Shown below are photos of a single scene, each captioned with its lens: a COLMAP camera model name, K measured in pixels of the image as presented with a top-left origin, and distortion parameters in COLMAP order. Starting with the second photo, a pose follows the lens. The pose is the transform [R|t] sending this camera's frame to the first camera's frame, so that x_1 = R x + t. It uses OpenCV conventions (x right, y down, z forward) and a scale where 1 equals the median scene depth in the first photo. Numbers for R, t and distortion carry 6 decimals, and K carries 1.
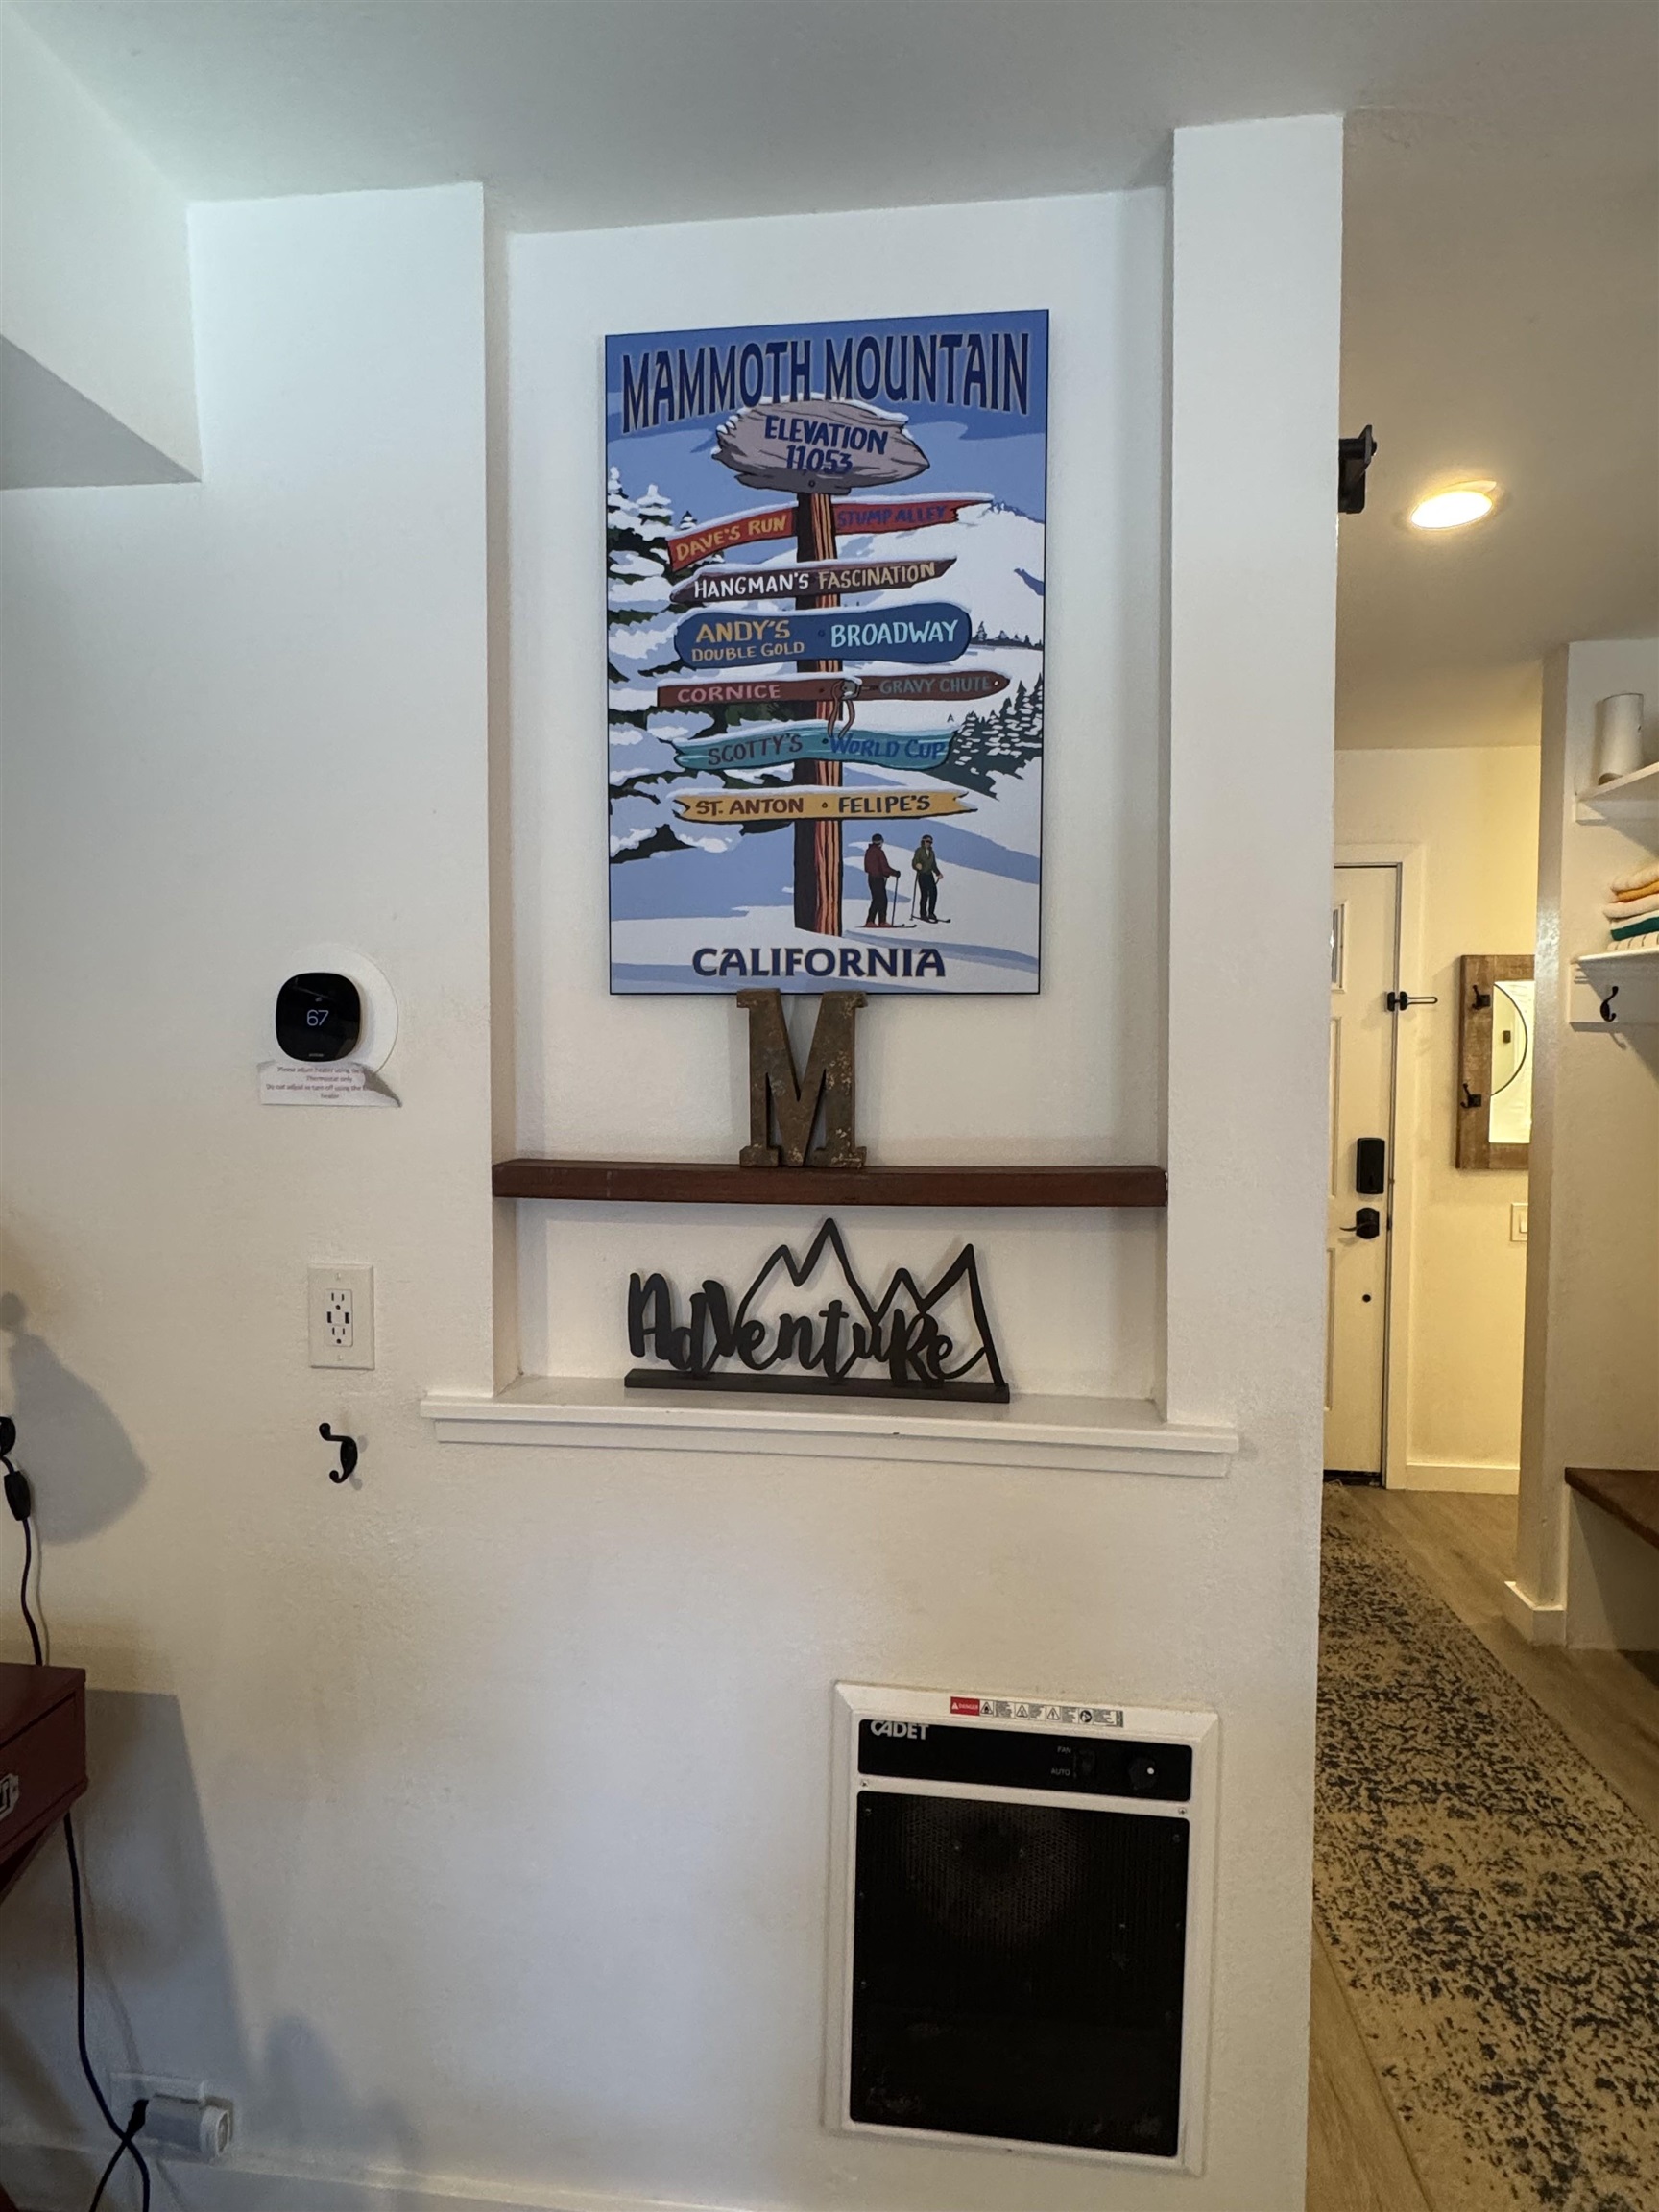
lens RADIAL K [[1193.5, 0, 824.5], [0, 1193.5, 1097.4], [0, 0, 1]] dist [0.006865, -0.000950]
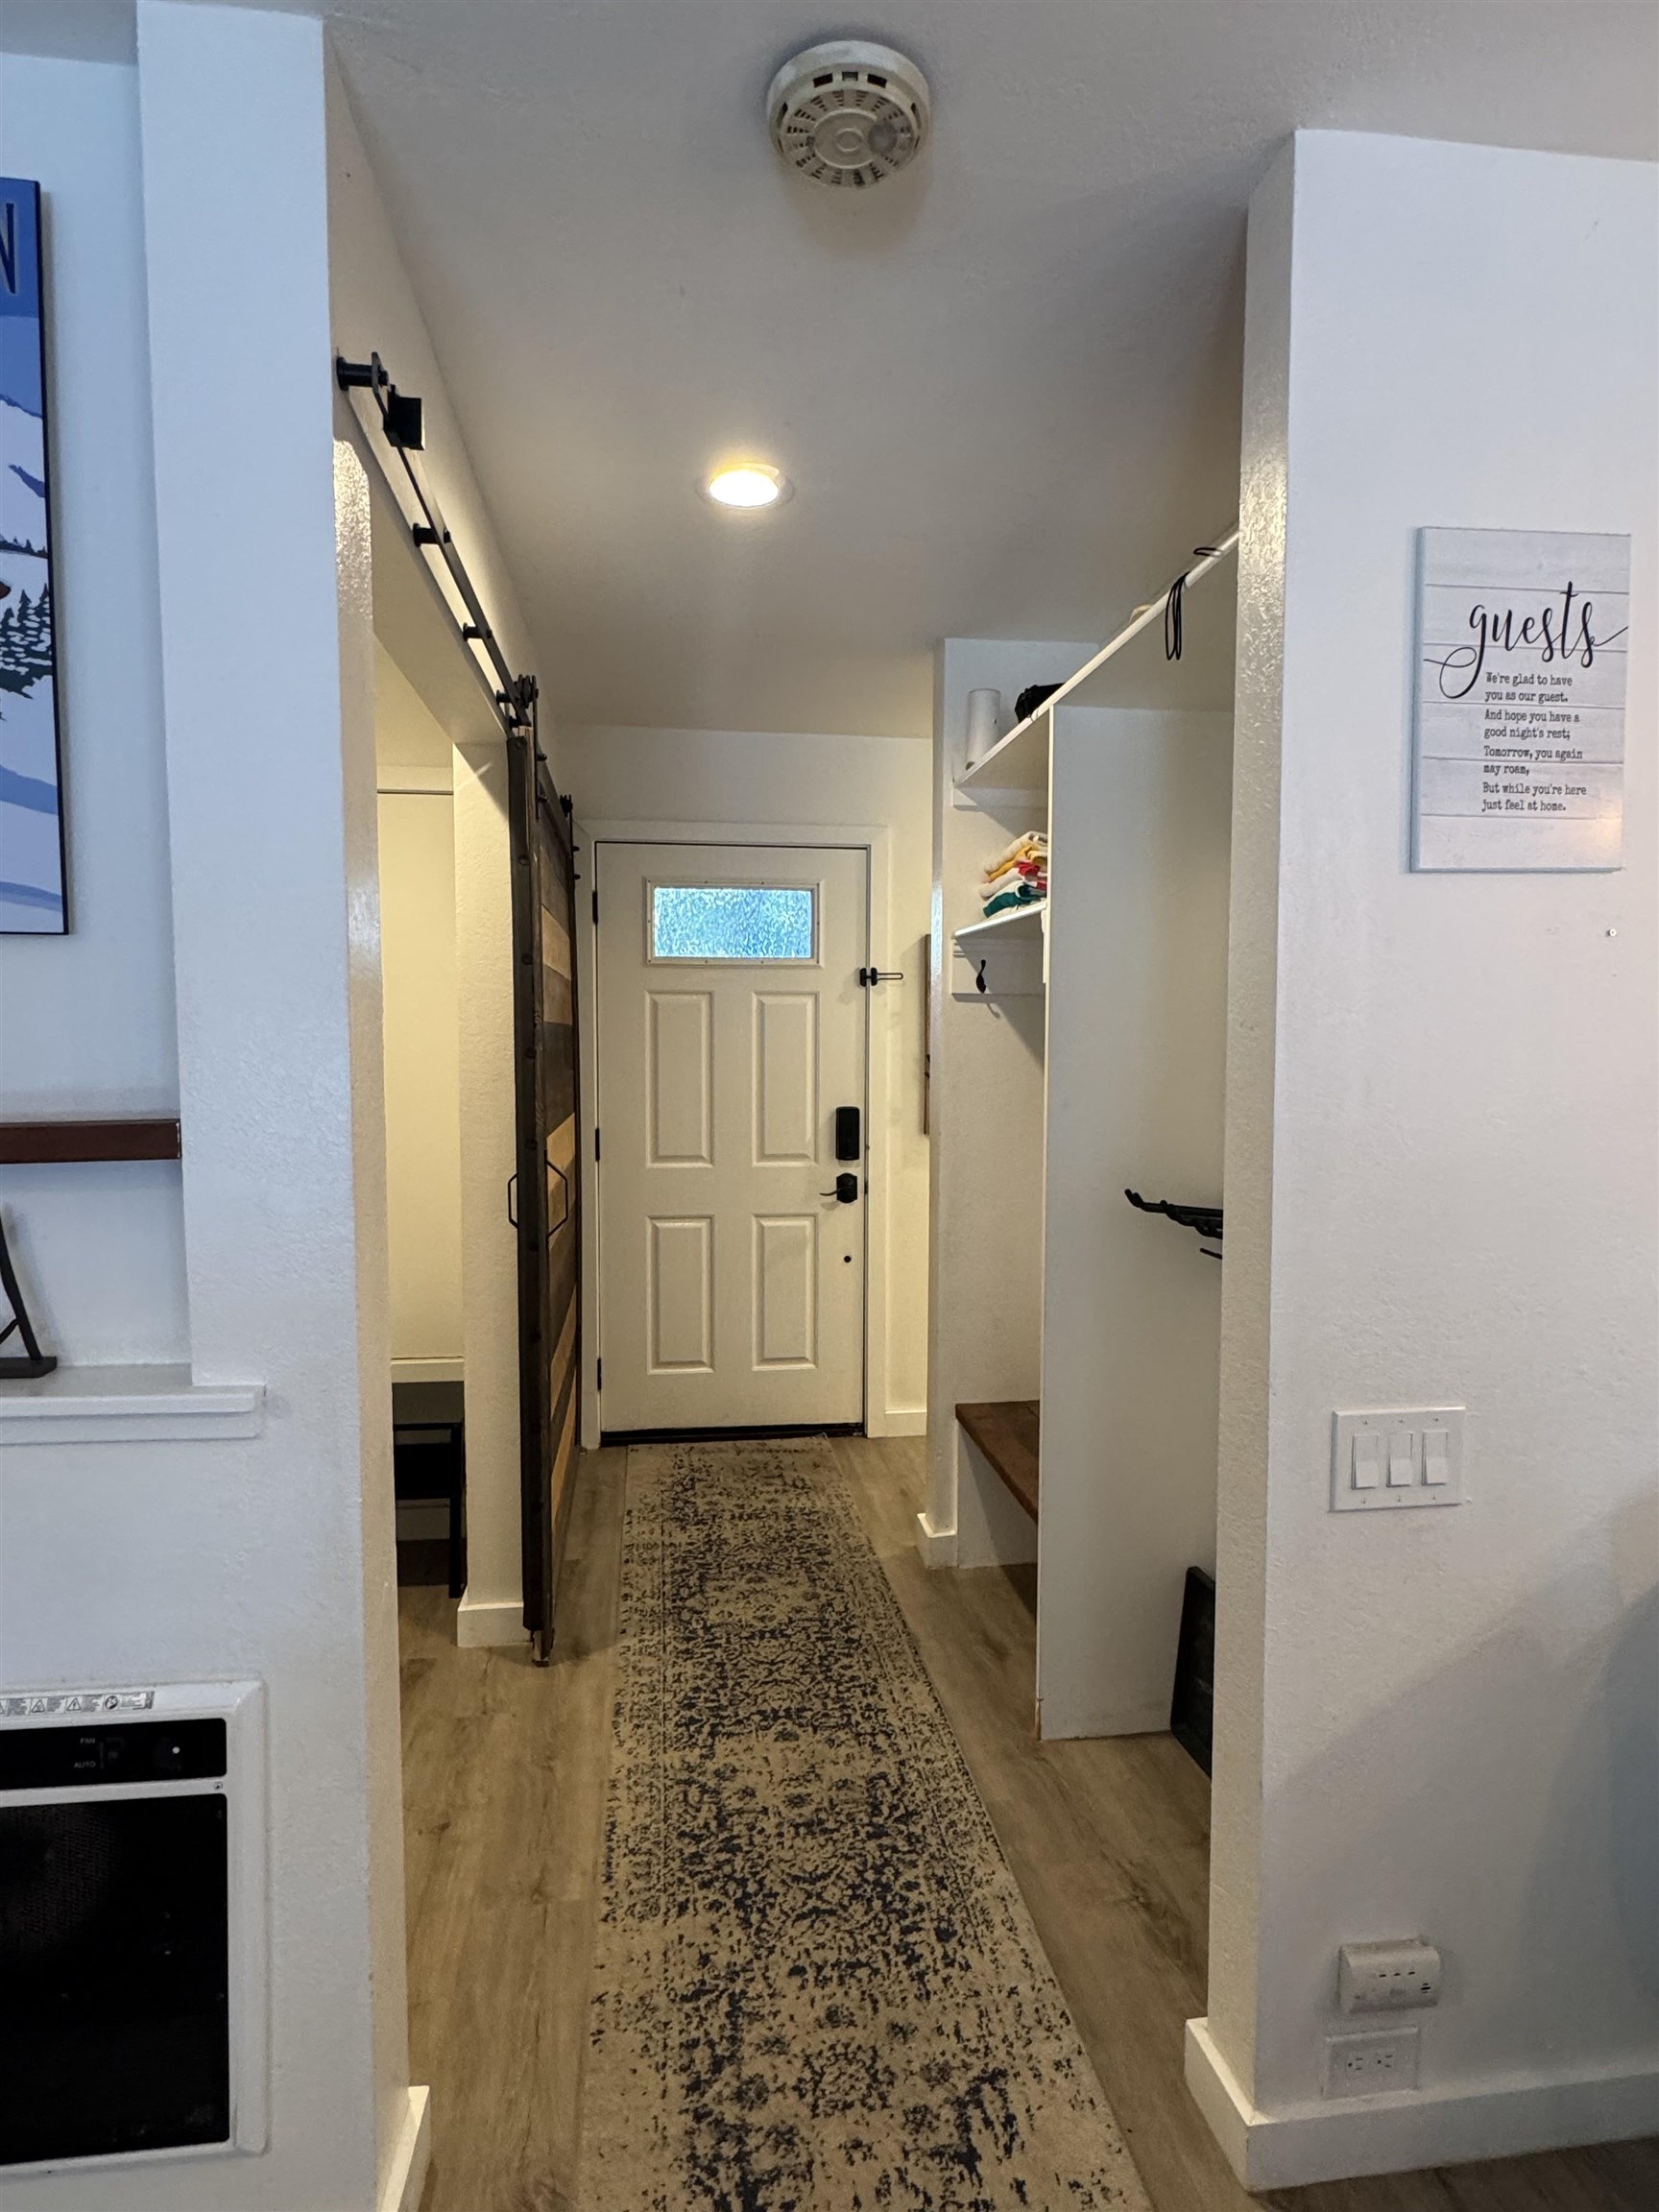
lens RADIAL K [[1193.5, 0, 814.4], [0, 1193.5, 1104.0], [0, 0, 1]] dist [0.006865, -0.000950]
pose [[0.971769, -0.015756, 0.235407, 0.338955], [0.011848, 0.999768, 0.018009, 0.022504], [-0.235637, -0.014712, 0.971730, -0.025171]]
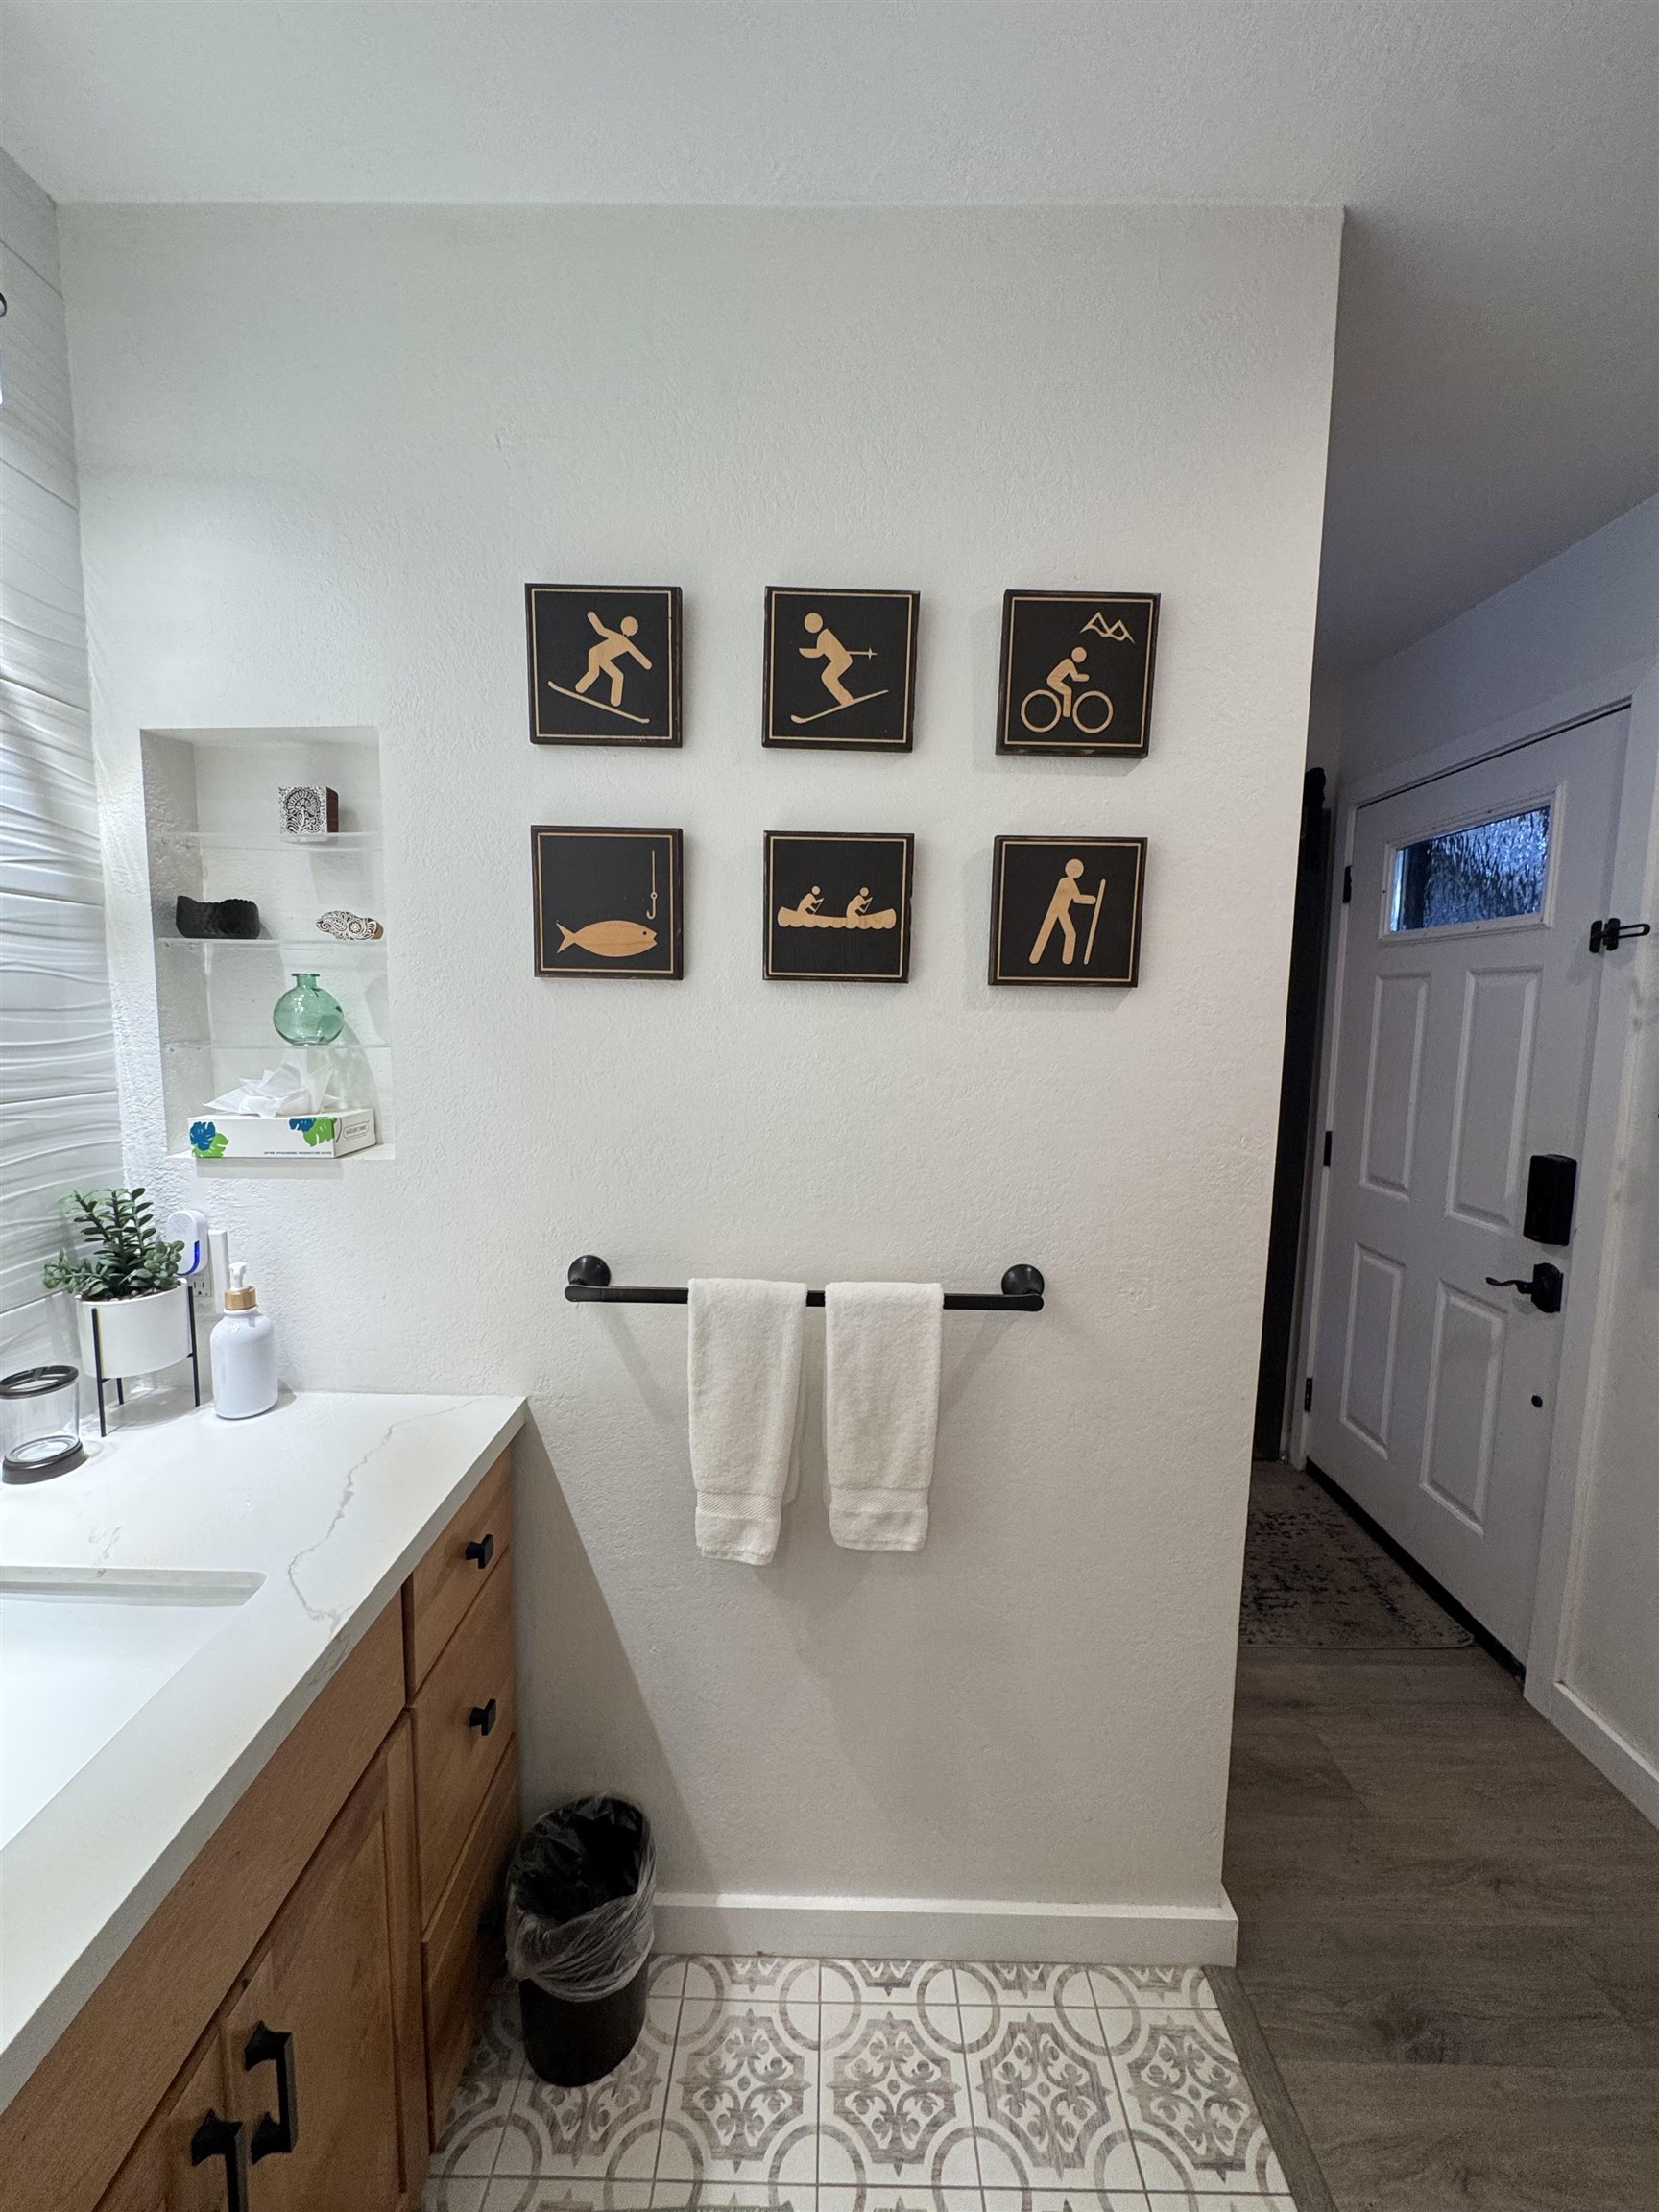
lens RADIAL K [[884.8, 0, 827.7], [0, 884.8, 1105.5], [0, 0, 1]] dist [-0.003230, 0.000450]
pose [[0.092316, 0.106786, -0.989987, 1.650476], [-0.059407, 0.993052, 0.101576, -0.032594], [0.993956, 0.049435, 0.098019, 1.061672]]
